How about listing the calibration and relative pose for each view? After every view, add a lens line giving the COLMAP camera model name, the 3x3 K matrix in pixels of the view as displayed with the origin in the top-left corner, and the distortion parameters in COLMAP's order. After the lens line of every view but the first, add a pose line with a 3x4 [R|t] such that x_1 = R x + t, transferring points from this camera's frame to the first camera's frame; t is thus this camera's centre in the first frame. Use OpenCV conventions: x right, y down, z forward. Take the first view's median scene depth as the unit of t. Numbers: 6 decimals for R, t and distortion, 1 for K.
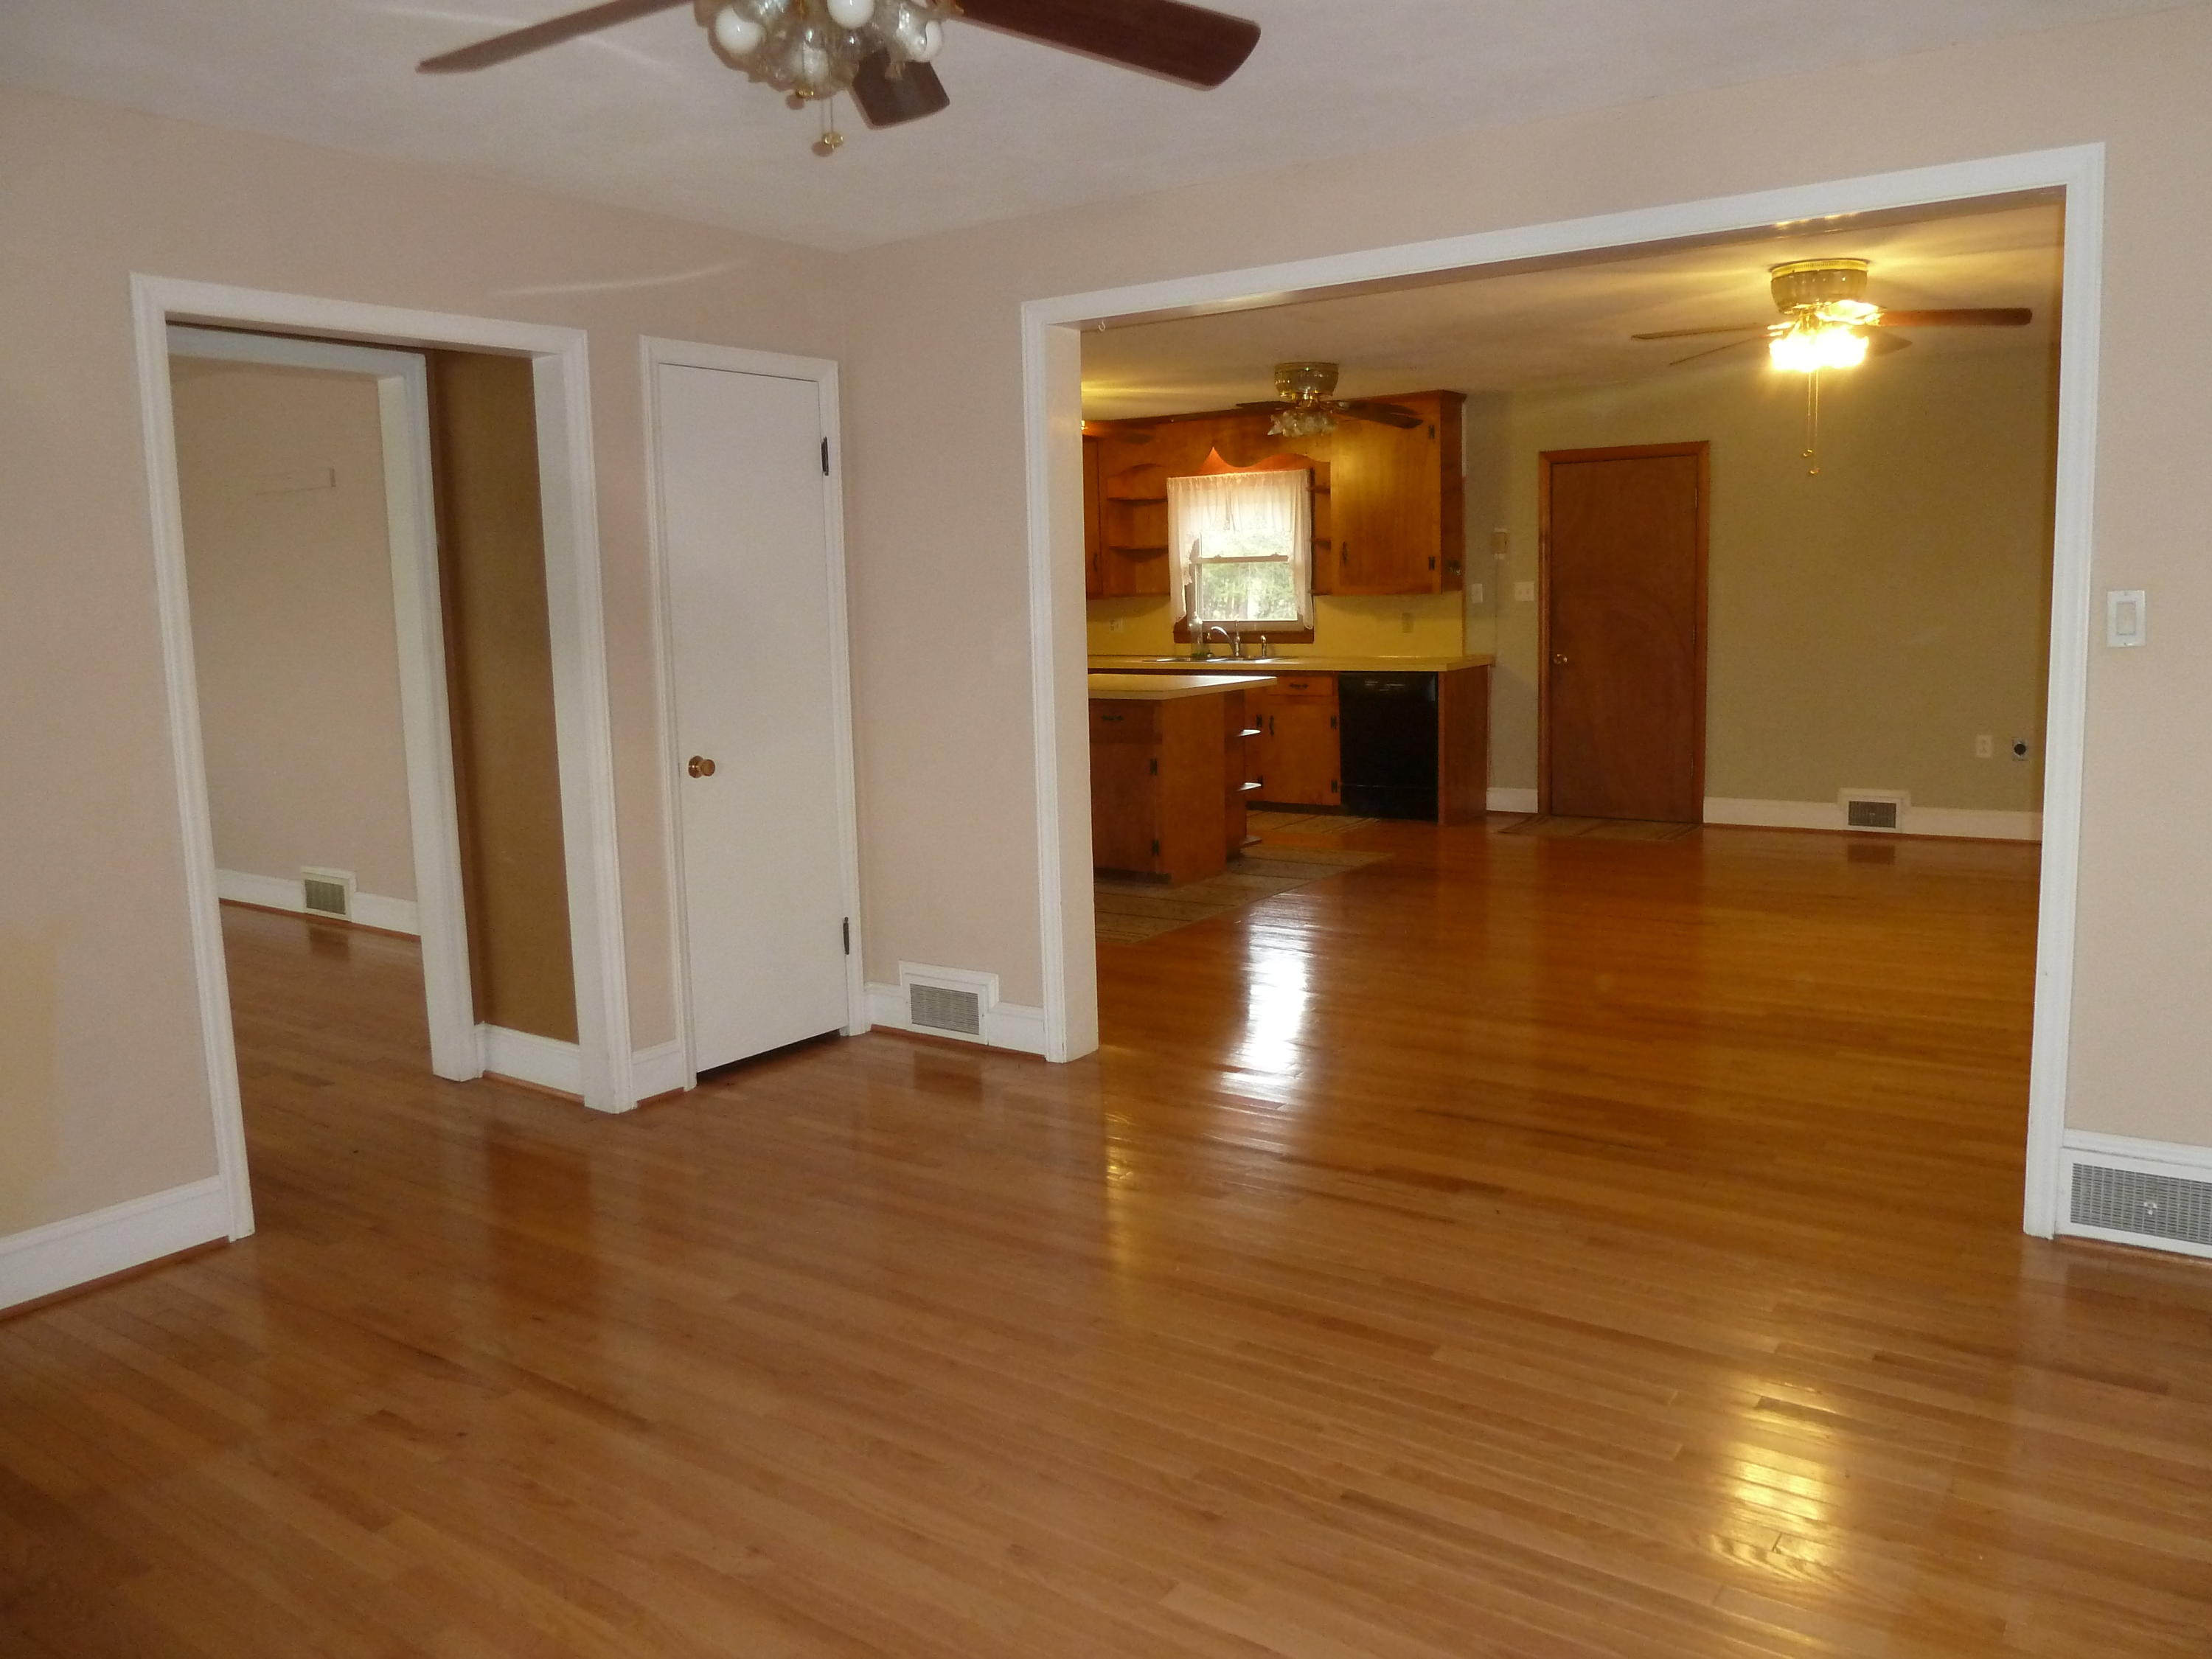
lens RADIAL K [[1661.2, 0, 1127.2], [0, 1661.2, 826.8], [0, 0, 1]] dist [-0.024303, -0.000857]
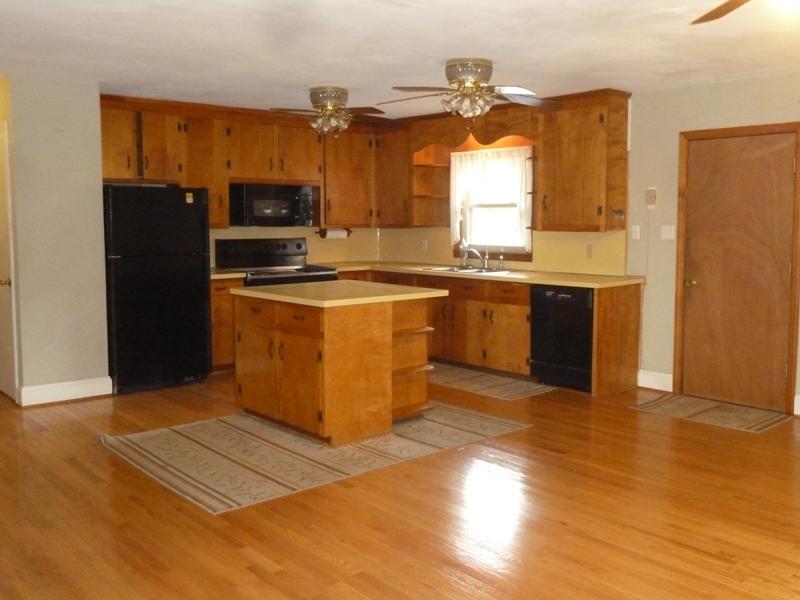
lens RADIAL K [[768.0, 0, 400.4], [0, 768.0, 293.8], [0, 0, 1]] dist [-0.026213, 0.000000]
pose [[0.970211, 0.047731, -0.237513, 0.177765], [-0.058576, 0.997528, -0.038814, -0.052703], [0.235073, 0.051570, 0.970609, 0.329503]]
